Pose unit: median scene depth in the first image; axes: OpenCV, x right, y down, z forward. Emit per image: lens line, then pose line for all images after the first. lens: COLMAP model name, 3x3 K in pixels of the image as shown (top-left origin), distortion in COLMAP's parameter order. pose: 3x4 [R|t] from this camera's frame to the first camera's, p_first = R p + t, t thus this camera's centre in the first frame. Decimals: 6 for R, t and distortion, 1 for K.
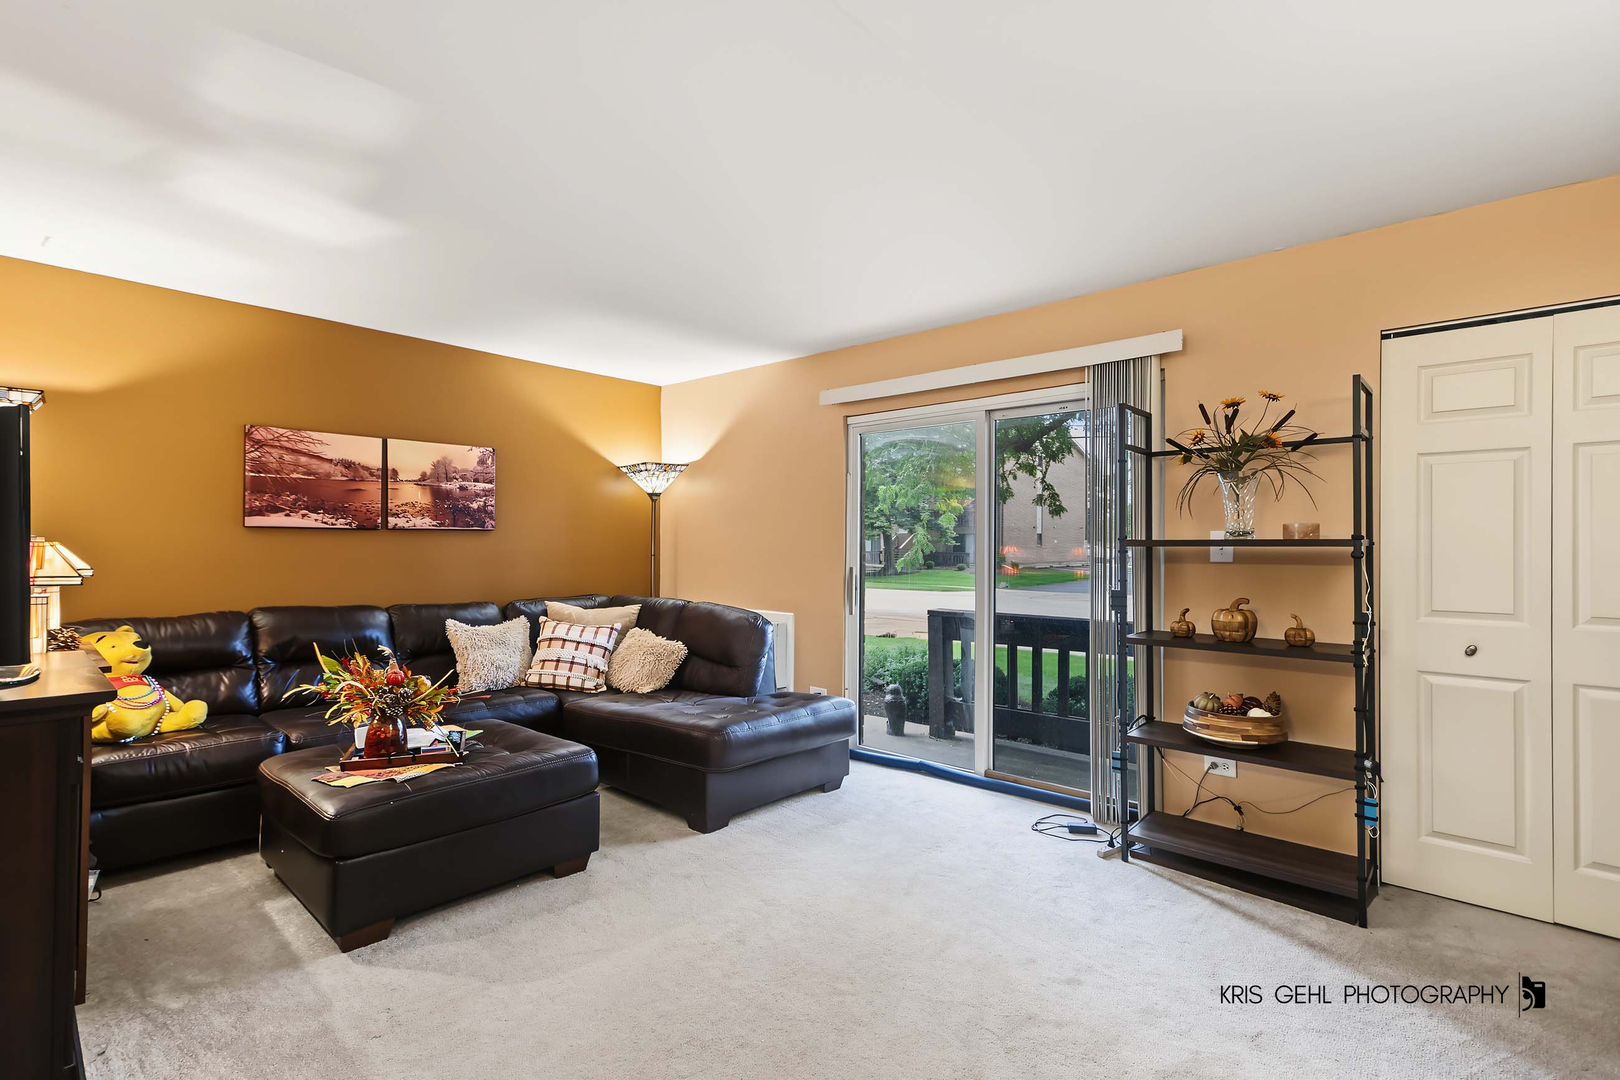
lens RADIAL K [[768.4, 0, 807.0], [0, 768.4, 537.7], [0, 0, 1]] dist [0.004445, 0.000934]
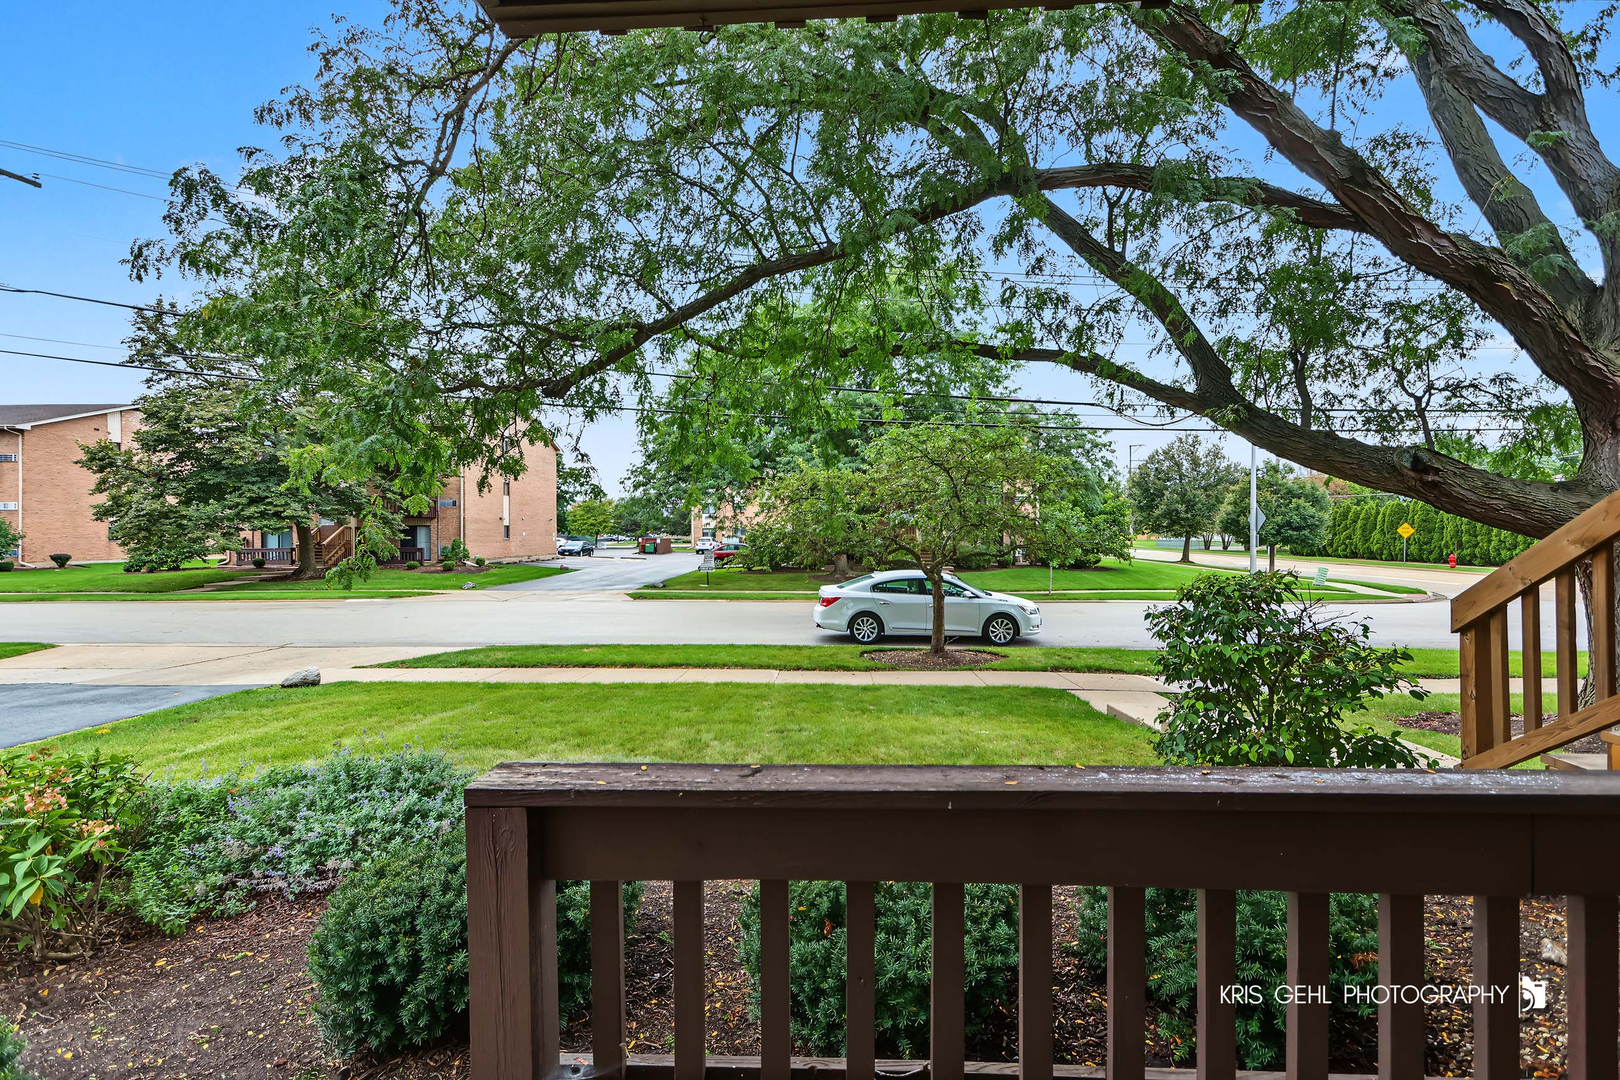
lens RADIAL K [[747.8, 0, 808.5], [0, 747.8, 526.5], [0, 0, 1]] dist [0.015738, 0.000216]
pose [[0.768273, 0.001270, 0.640121, 0.012007], [0.001812, 0.999990, -0.004158, -0.000107], [-0.640119, 0.004354, 0.768263, 0.111417]]
